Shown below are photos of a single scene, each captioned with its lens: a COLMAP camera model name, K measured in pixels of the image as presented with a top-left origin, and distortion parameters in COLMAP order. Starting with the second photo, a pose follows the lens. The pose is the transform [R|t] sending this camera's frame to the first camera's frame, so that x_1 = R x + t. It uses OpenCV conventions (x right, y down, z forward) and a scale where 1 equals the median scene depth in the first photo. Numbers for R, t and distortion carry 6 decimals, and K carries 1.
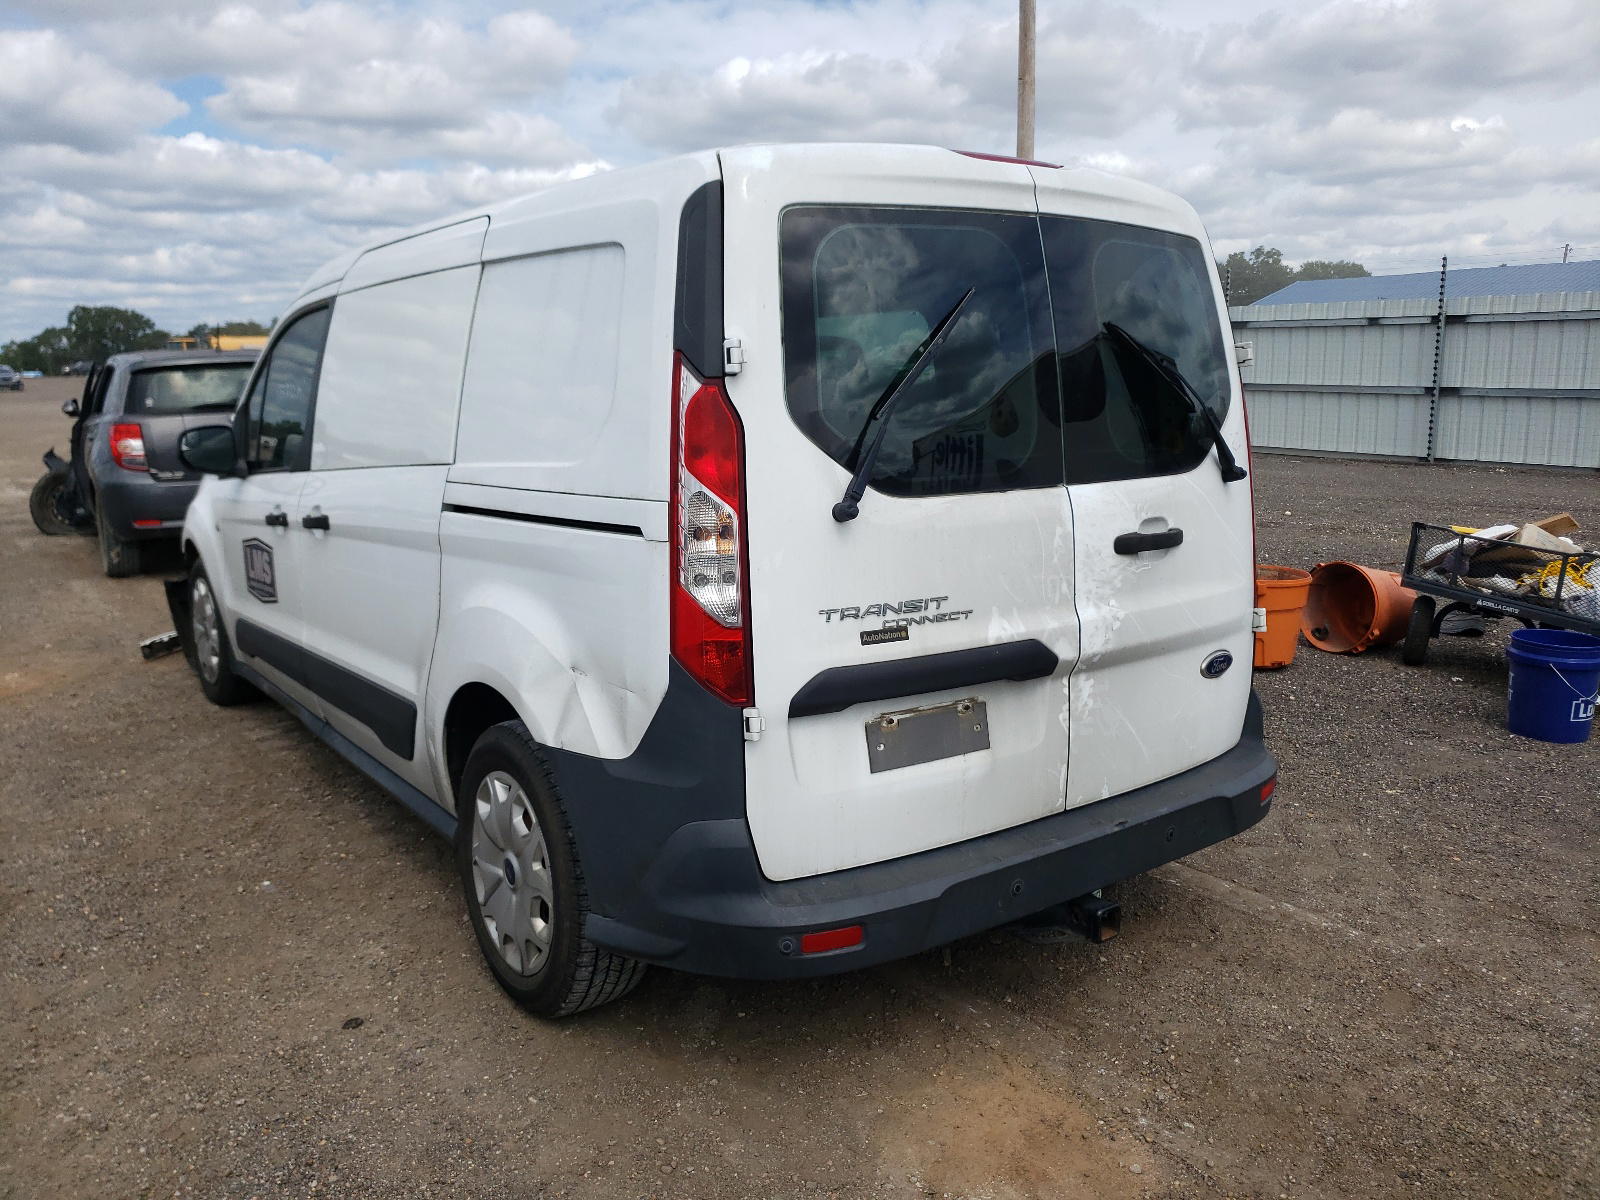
lens RADIAL K [[1293.4, 0, 799.4], [0, 1293.4, 598.8], [0, 0, 1]] dist [0.007696, -0.004321]
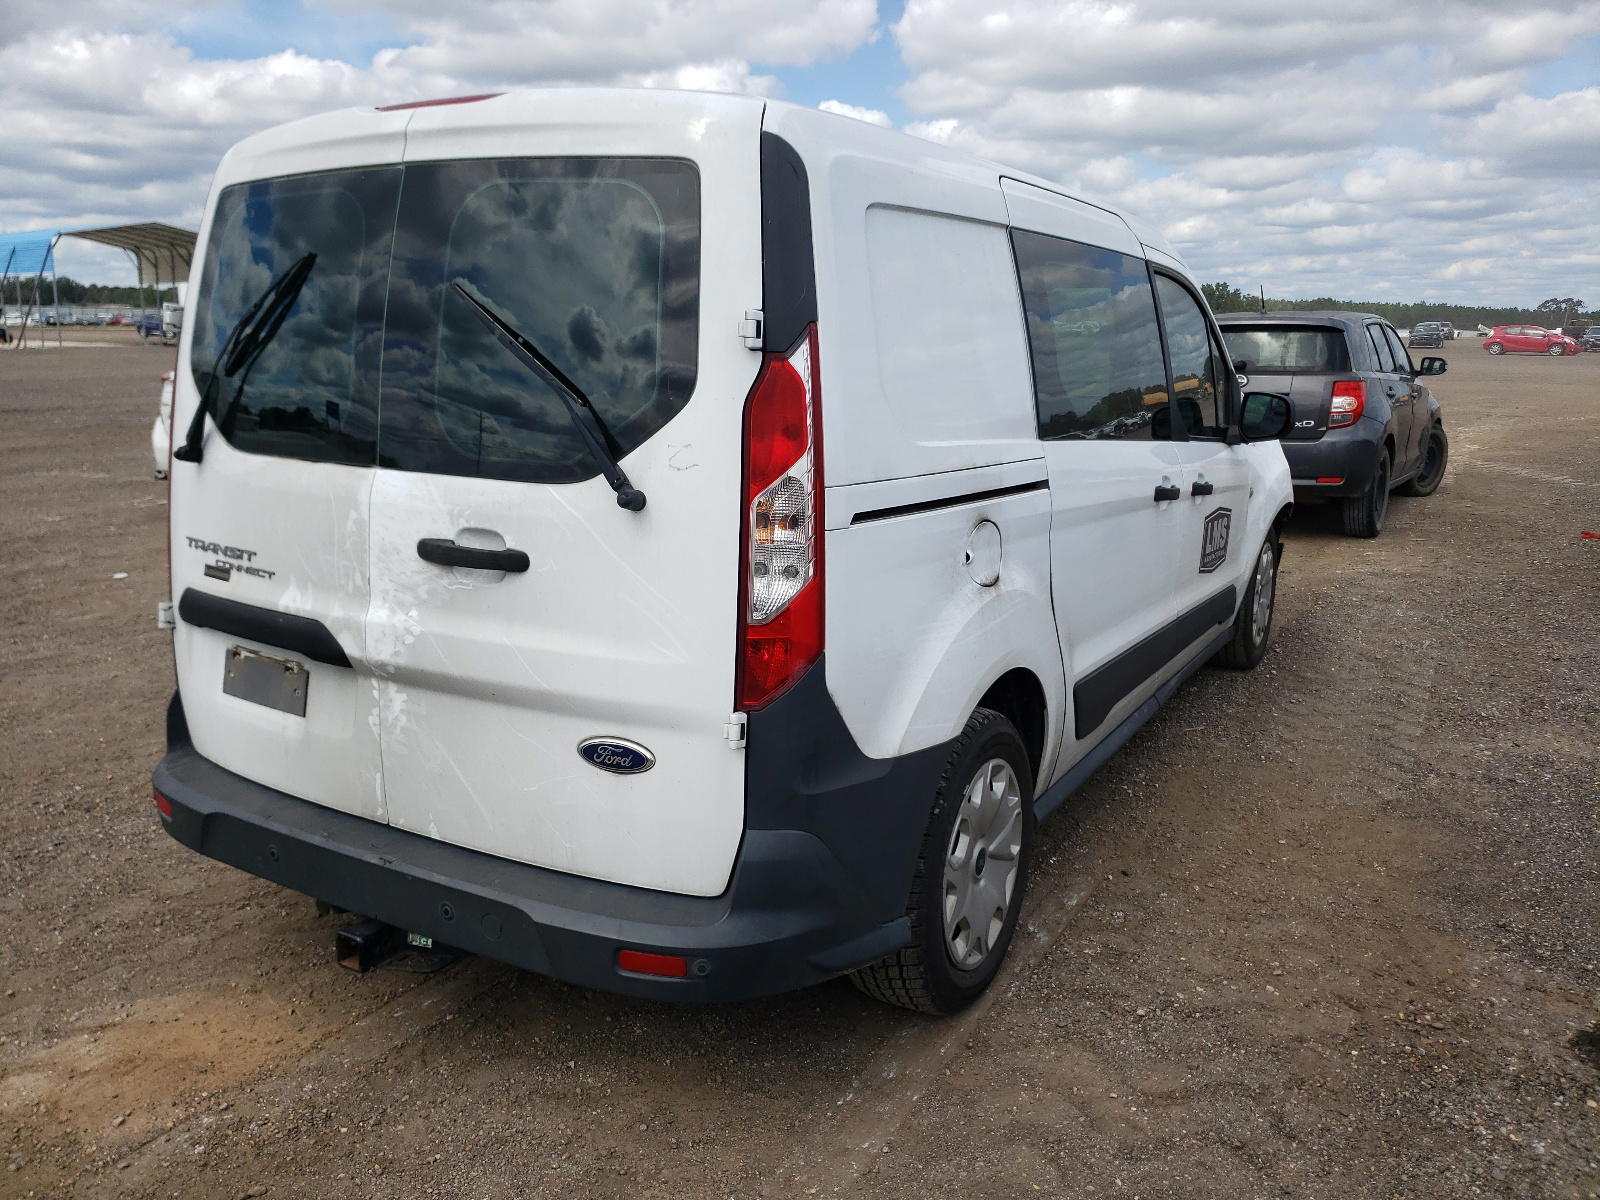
lens RADIAL K [[1293.4, 0, 792.0], [0, 1293.4, 640.0], [0, 0, 1]] dist [0.007696, -0.004321]
pose [[0.365562, 0.221037, -0.904161, 1.127084], [-0.190025, 0.968658, 0.159975, -0.167071], [0.911183, 0.113332, 0.396107, 0.898574]]
